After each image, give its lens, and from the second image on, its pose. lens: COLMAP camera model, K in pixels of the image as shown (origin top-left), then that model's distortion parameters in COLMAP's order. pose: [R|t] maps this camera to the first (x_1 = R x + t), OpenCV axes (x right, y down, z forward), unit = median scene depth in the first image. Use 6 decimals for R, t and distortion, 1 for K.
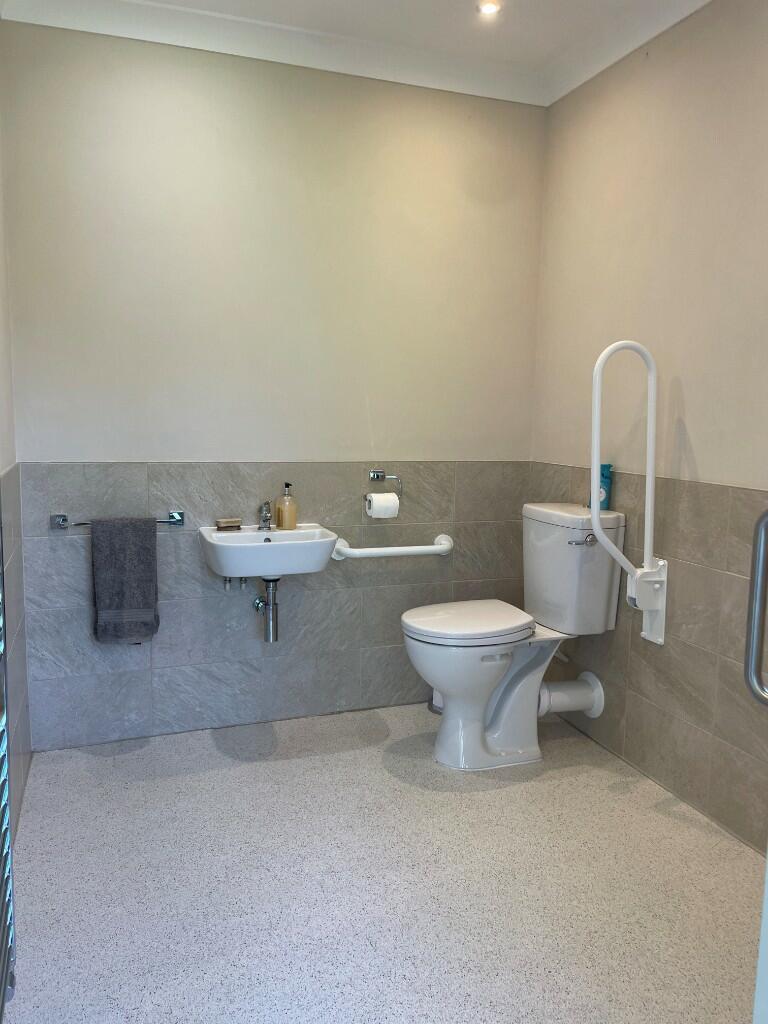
lens RADIAL K [[771.6, 0, 382.4], [0, 771.6, 515.9], [0, 0, 1]] dist [0.049423, -0.028870]
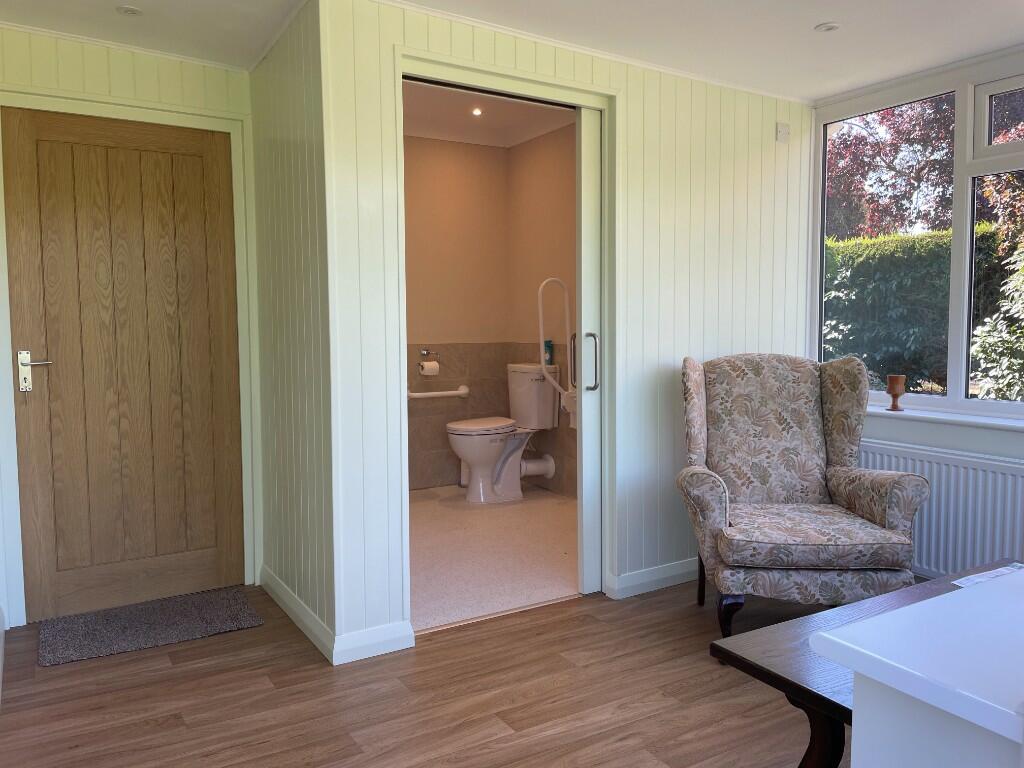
lens RADIAL K [[771.6, 0, 509.4], [0, 771.6, 378.8], [0, 0, 1]] dist [0.049423, -0.028870]
pose [[0.980915, -0.035427, 0.191181, -0.175127], [0.047053, 0.997287, -0.056618, 0.130676], [-0.188657, 0.064533, 0.979920, -0.844947]]
